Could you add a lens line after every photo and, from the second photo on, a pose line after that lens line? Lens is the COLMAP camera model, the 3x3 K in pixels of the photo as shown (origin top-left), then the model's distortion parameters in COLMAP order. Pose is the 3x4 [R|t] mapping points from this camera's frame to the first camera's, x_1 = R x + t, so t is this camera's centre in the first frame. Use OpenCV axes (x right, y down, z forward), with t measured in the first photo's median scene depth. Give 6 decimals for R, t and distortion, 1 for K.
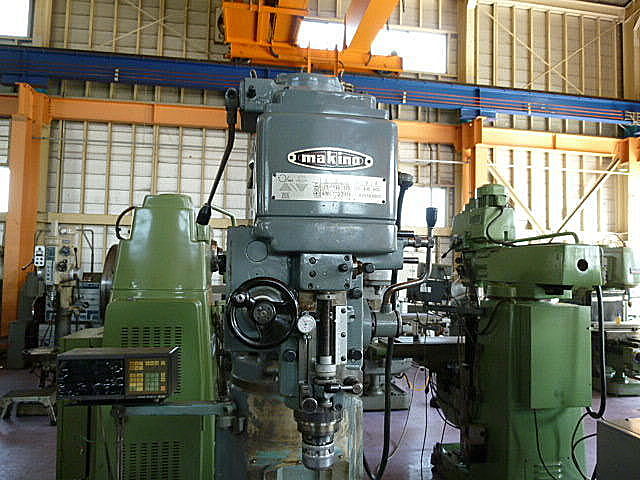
lens RADIAL K [[486.0, 0, 320.0], [0, 486.0, 240.0], [0, 0, 1]] dist [-0.026404, -0.001816]
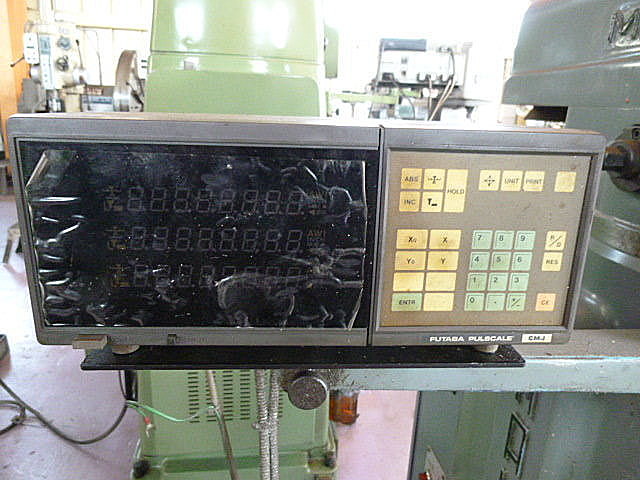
lens RADIAL K [[487.6, 0, 320.0], [0, 487.6, 240.0], [0, 0, 1]] dist [-0.023488, -0.001272]
pose [[0.999037, 0.040528, -0.016811, -0.109310], [-0.032875, 0.945161, 0.324946, 0.056385], [0.029059, -0.324080, 0.945583, 0.210110]]
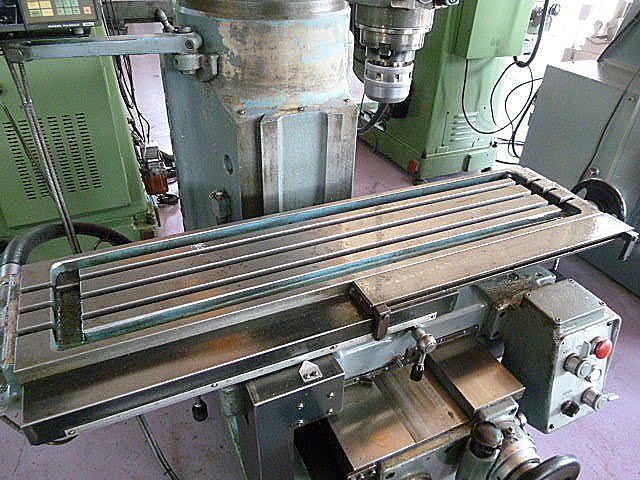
lens RADIAL K [[486.0, 0, 320.0], [0, 486.0, 240.0], [0, 0, 1]] dist [-0.026404, -0.001816]
pose [[0.964879, -0.127625, 0.229611, -0.056302], [-0.035571, 0.802529, 0.595551, 0.043388], [-0.260277, -0.582802, 0.769804, 0.072625]]
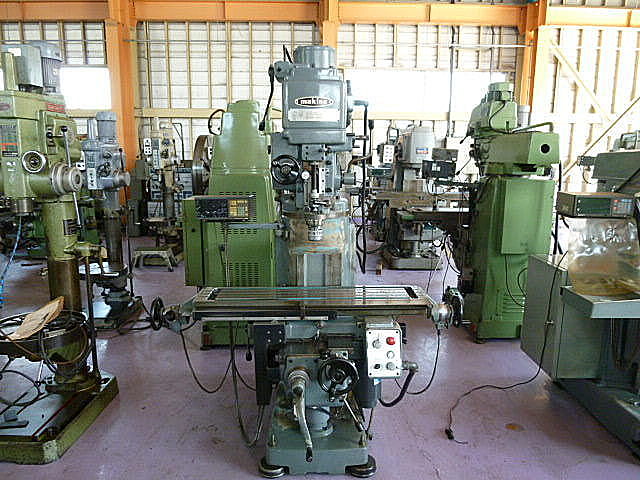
lens RADIAL K [[487.6, 0, 320.0], [0, 487.6, 240.0], [0, 0, 1]] dist [-0.023488, -0.001272]
pose [[0.988289, 0.016566, -0.151695, 0.071060], [0.018540, 0.973689, 0.227126, -0.009528], [0.151466, -0.227278, 0.961979, -0.230793]]
